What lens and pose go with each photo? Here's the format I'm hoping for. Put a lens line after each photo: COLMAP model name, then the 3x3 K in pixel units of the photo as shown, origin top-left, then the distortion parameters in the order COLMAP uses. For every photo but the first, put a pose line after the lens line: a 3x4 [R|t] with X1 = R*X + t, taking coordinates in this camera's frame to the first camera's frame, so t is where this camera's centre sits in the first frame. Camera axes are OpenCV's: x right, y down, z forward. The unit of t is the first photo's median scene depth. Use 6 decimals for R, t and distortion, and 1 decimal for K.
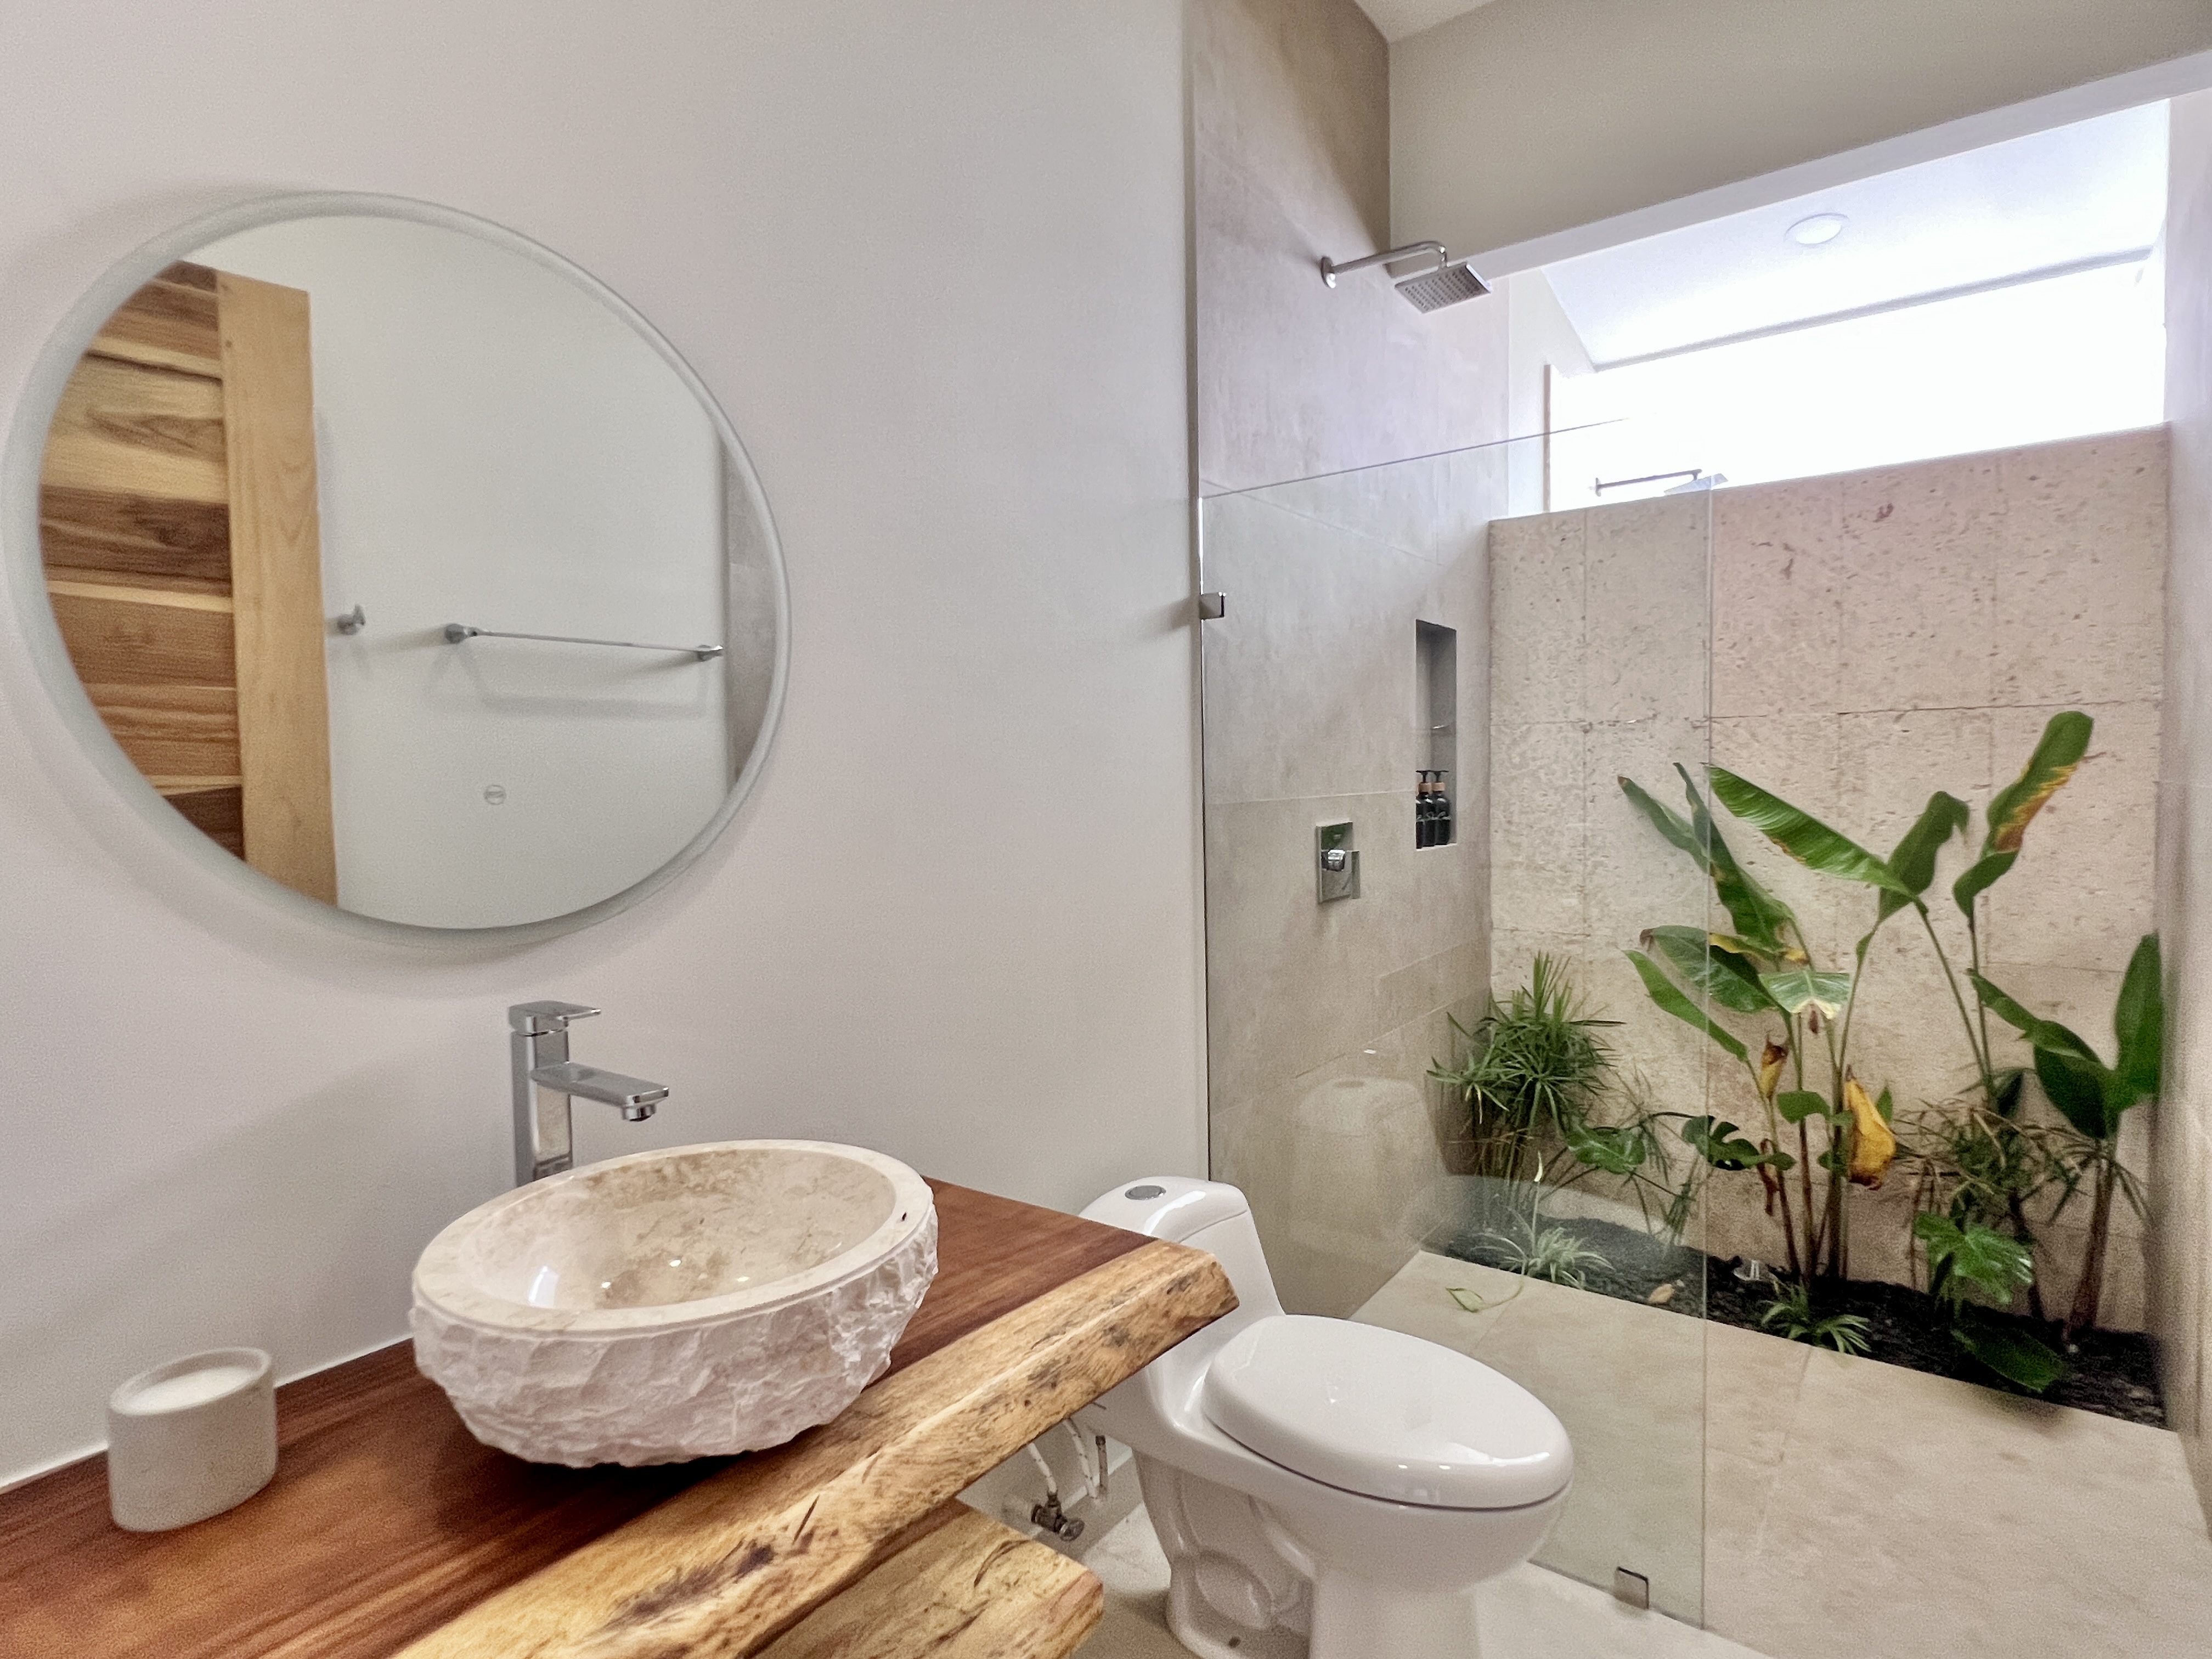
lens RADIAL K [[1155.8, 0, 1100.0], [0, 1155.8, 835.1], [0, 0, 1]] dist [-0.002772, 0.000377]
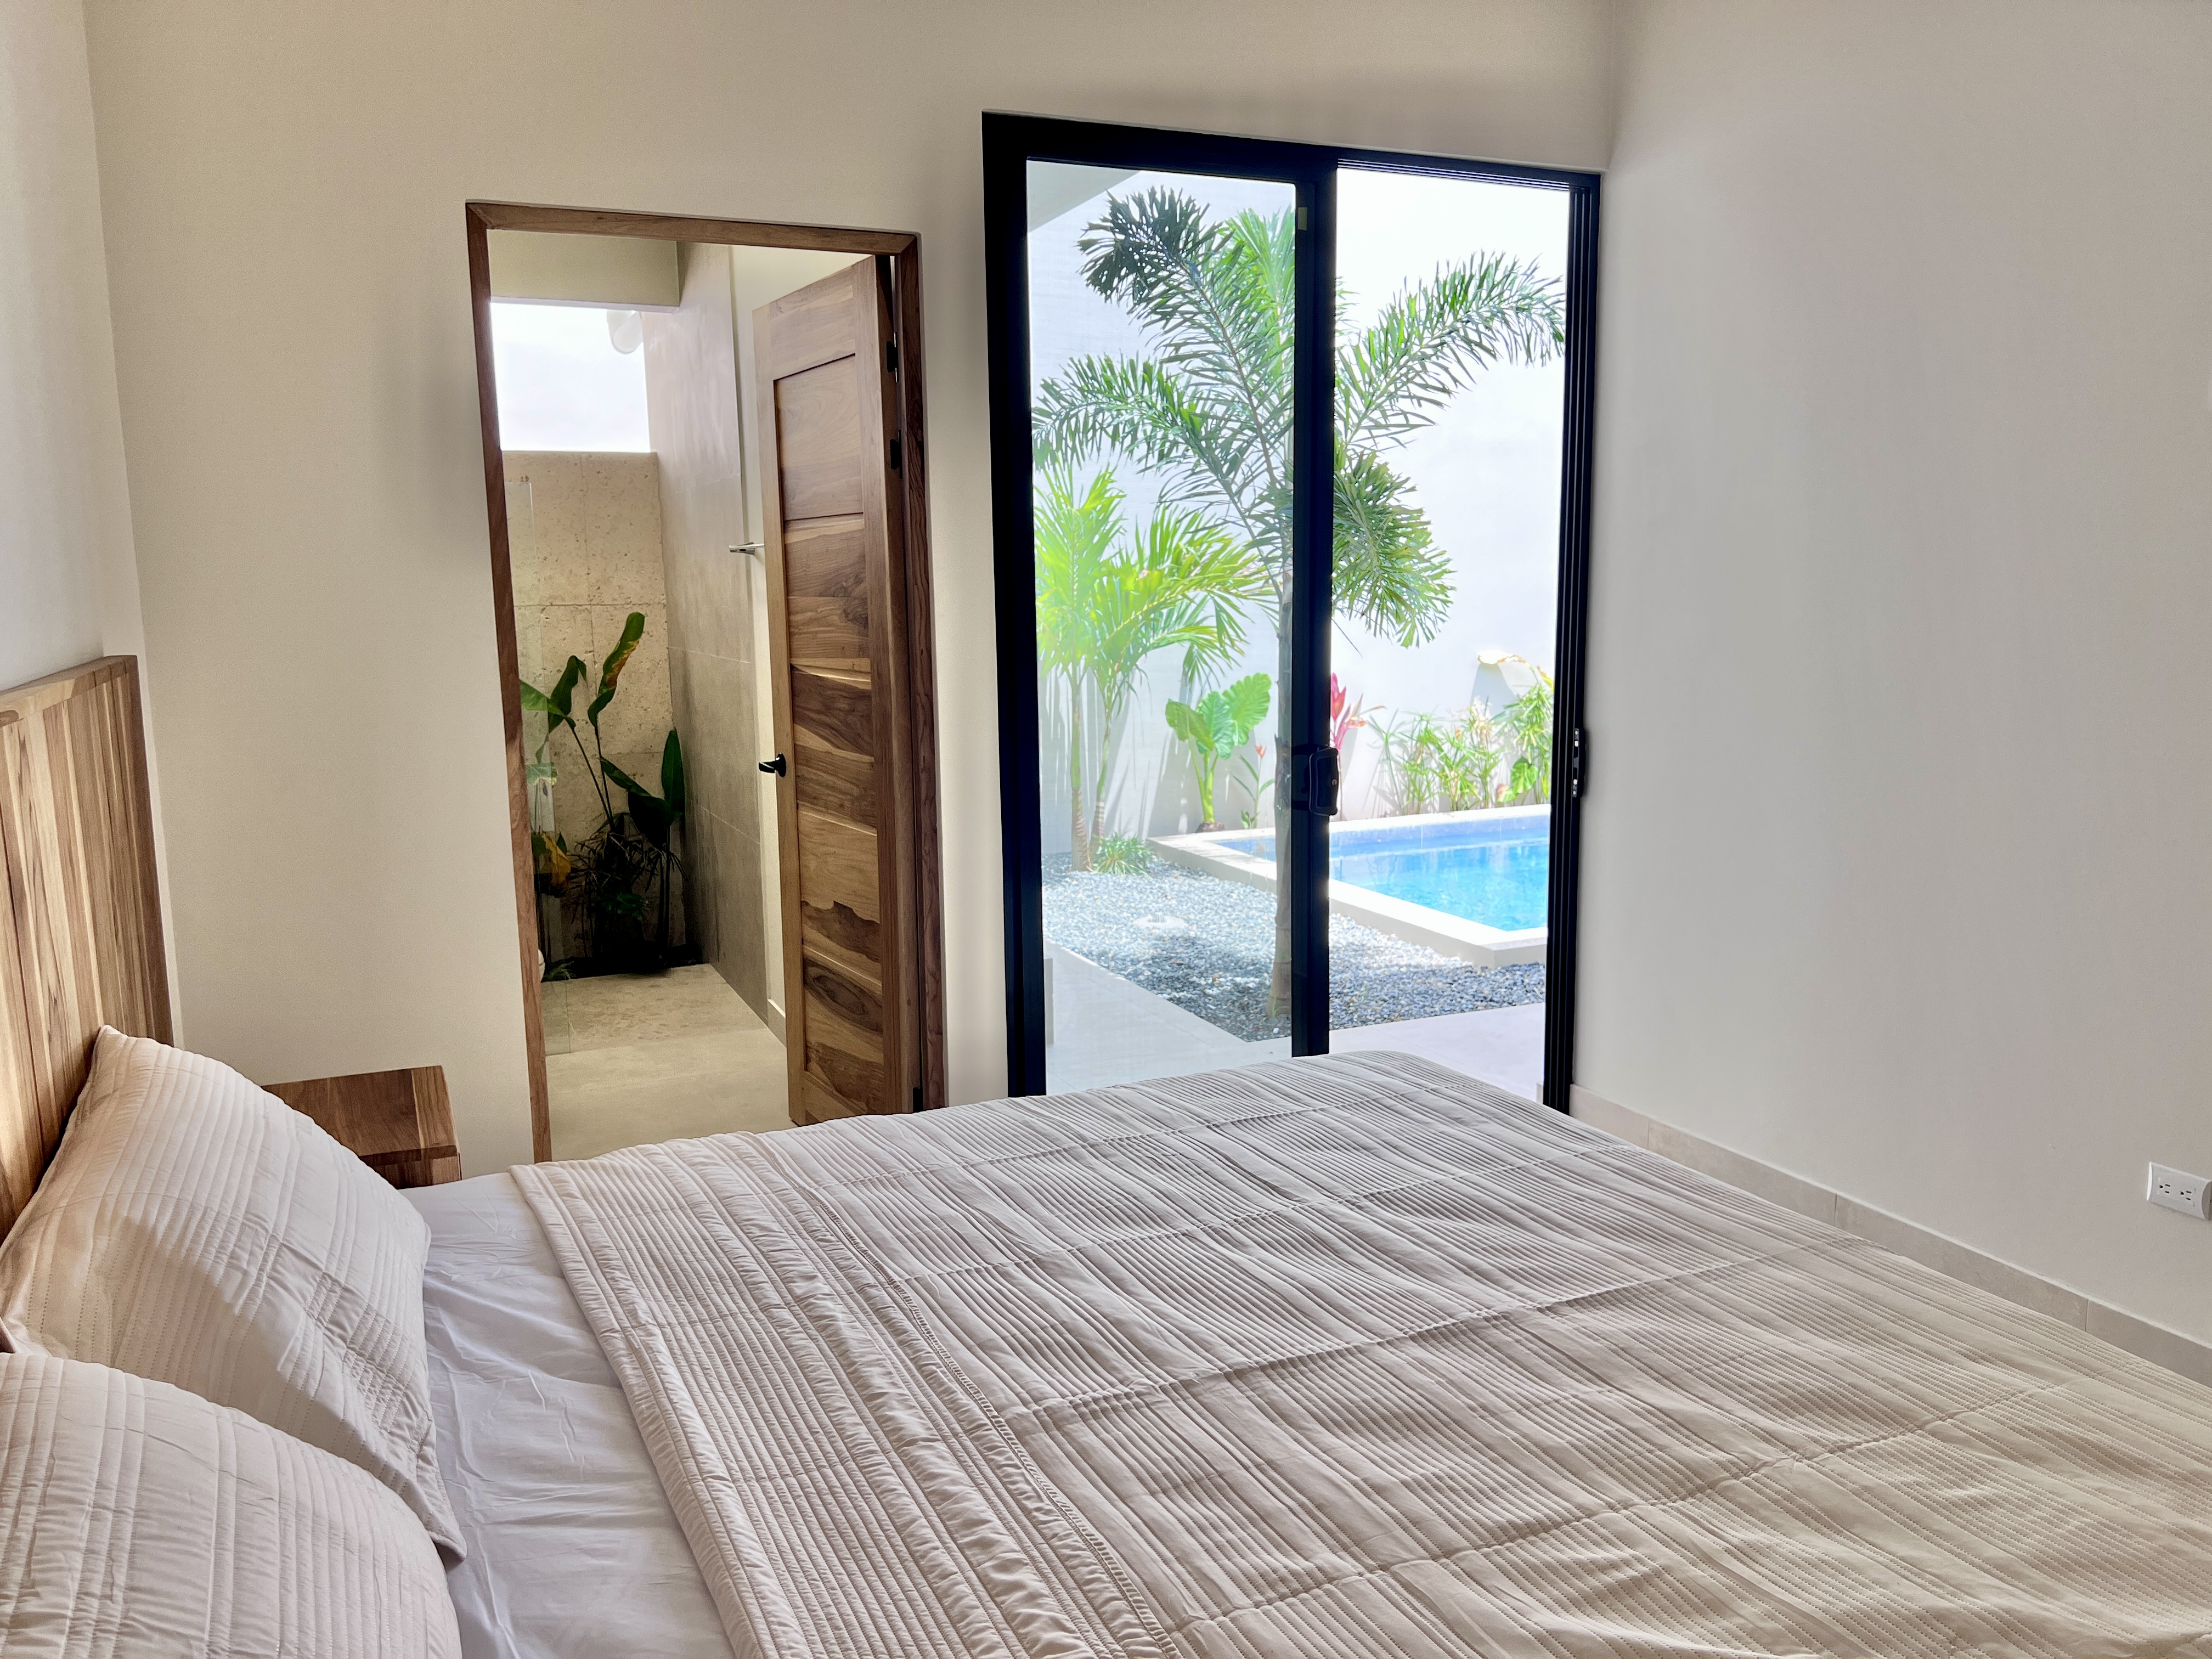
lens RADIAL K [[1673.0, 0, 1105.7], [0, 1673.0, 837.8], [0, 0, 1]] dist [0.051836, -0.060646]
pose [[0.491983, -0.122364, 0.861963, -1.147616], [0.053890, 0.992455, 0.110130, -0.002405], [-0.868935, -0.007731, 0.494865, -0.990559]]
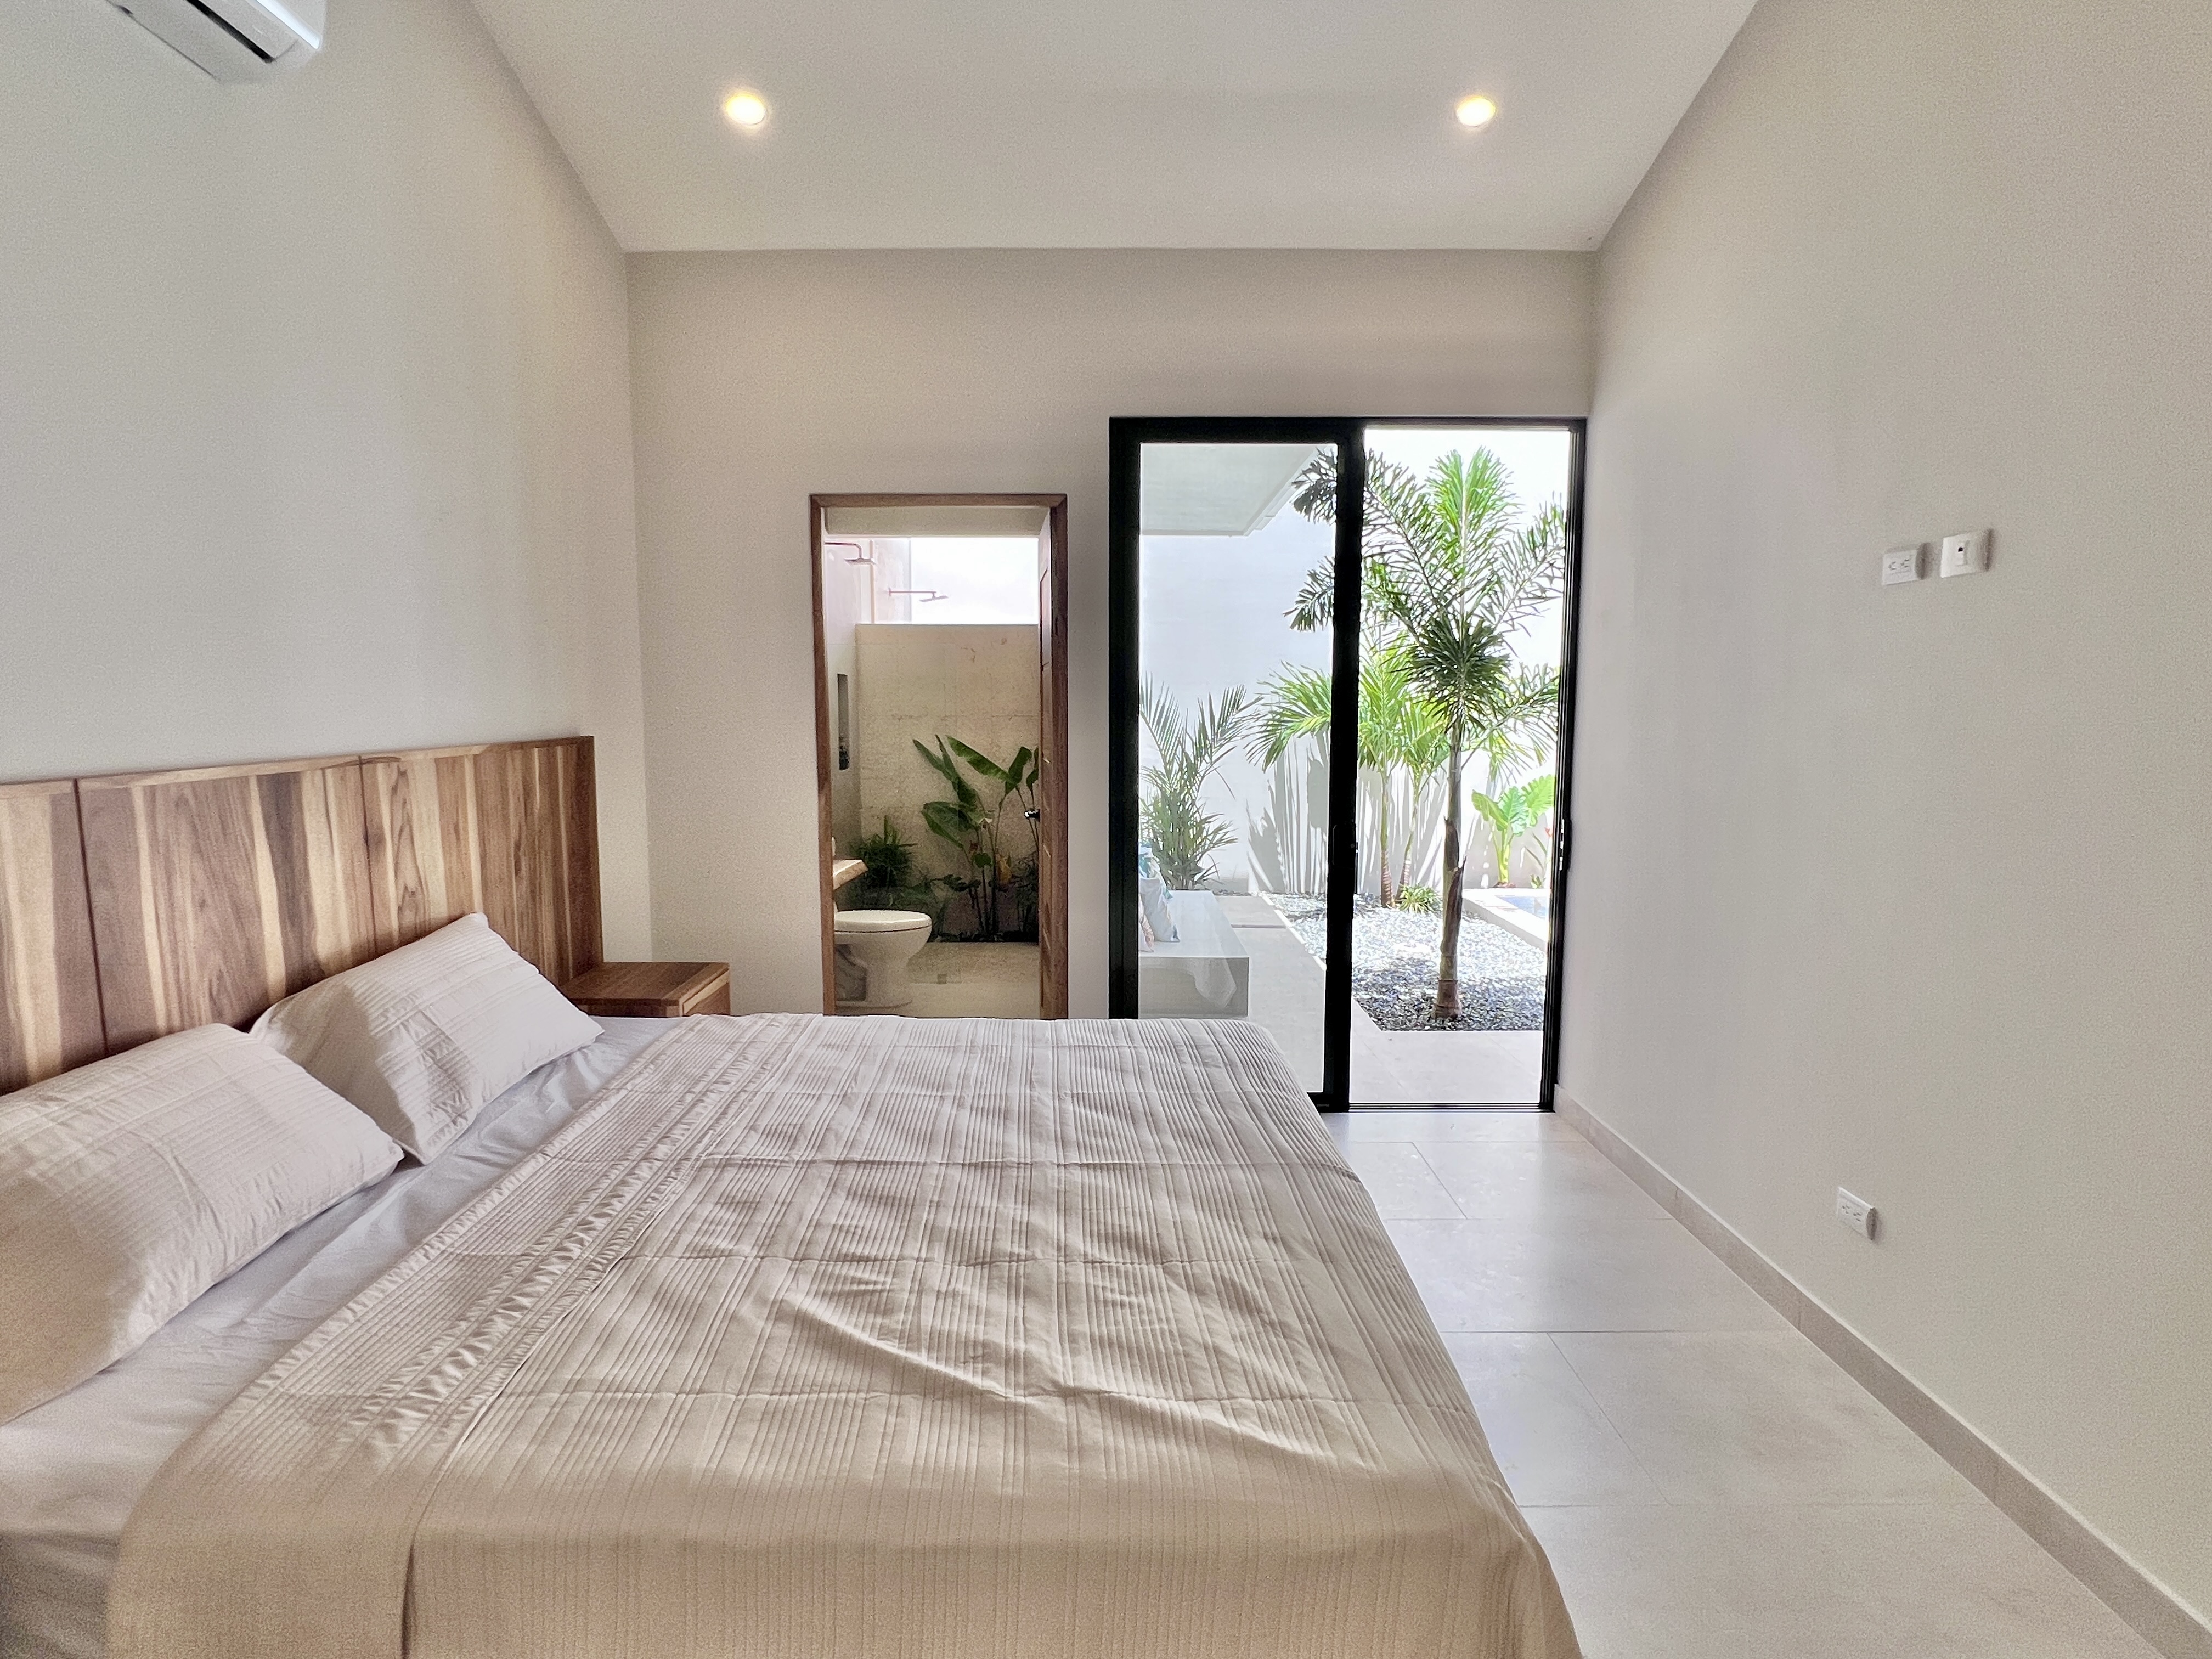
lens RADIAL K [[1155.8, 0, 1100.0], [0, 1155.8, 835.1], [0, 0, 1]] dist [-0.002772, 0.000377]
pose [[0.800777, -0.049801, 0.596888, -0.871401], [0.019319, 0.998166, 0.057362, 0.021053], [-0.598650, -0.034403, 0.800271, -1.477010]]
